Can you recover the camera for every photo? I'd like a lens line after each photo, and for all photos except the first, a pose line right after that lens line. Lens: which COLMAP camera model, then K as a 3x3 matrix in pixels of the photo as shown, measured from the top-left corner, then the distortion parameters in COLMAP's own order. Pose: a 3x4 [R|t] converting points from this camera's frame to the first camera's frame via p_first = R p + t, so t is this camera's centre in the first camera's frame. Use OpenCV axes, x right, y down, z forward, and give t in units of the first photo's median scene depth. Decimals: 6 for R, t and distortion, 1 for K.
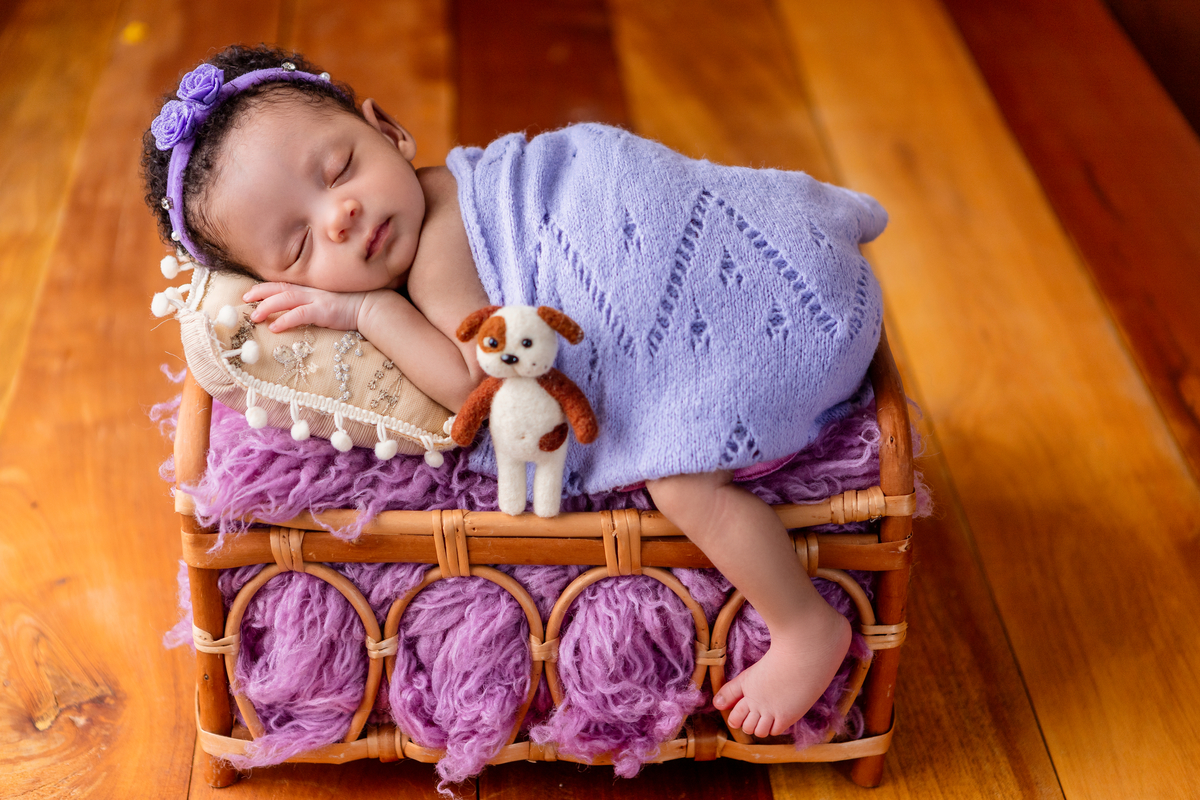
lens RADIAL K [[2198.0, 0, 603.1], [0, 2198.0, 399.8], [0, 0, 1]] dist [0.069684, 0.000000]
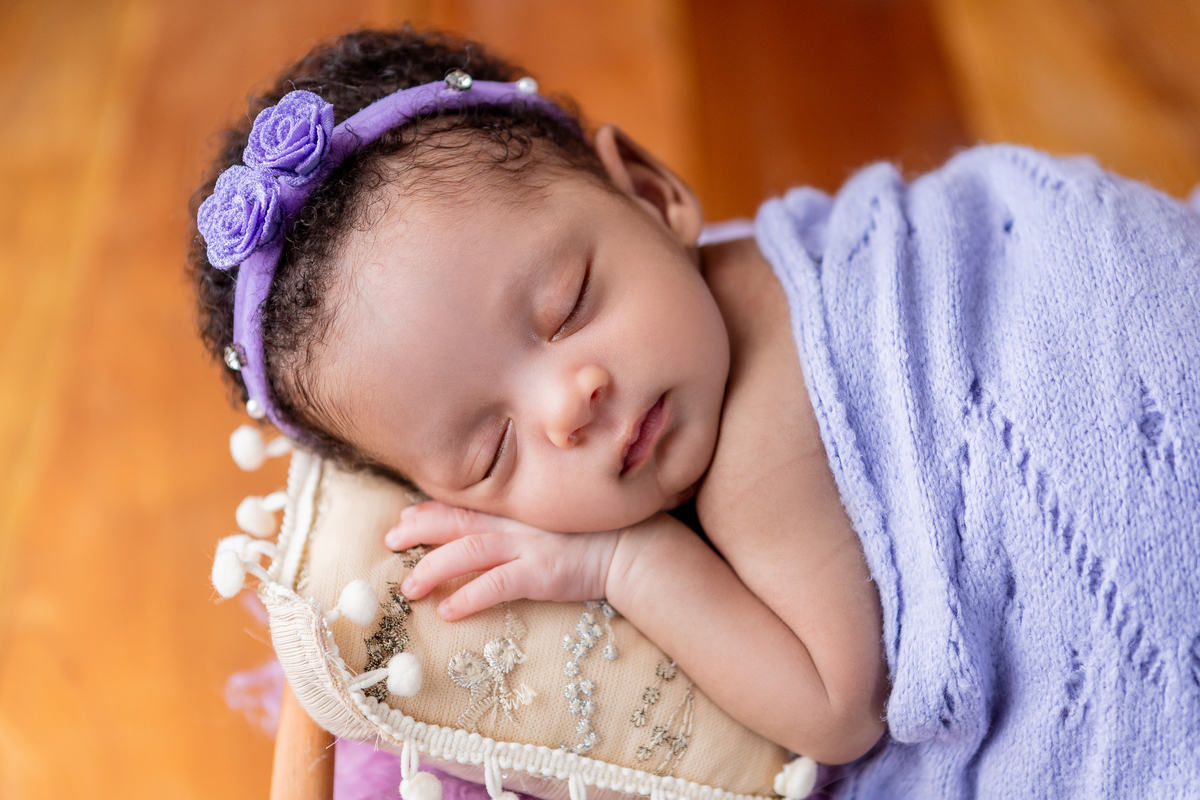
lens RADIAL K [[2155.3, 0, 596.3], [0, 2155.3, 400.9], [0, 0, 1]] dist [-0.139509, 0.000000]
pose [[0.998083, -0.009783, -0.061112, -0.082858], [0.019877, 0.985787, 0.166818, -0.164428], [0.058612, -0.167713, 0.984092, 0.511453]]
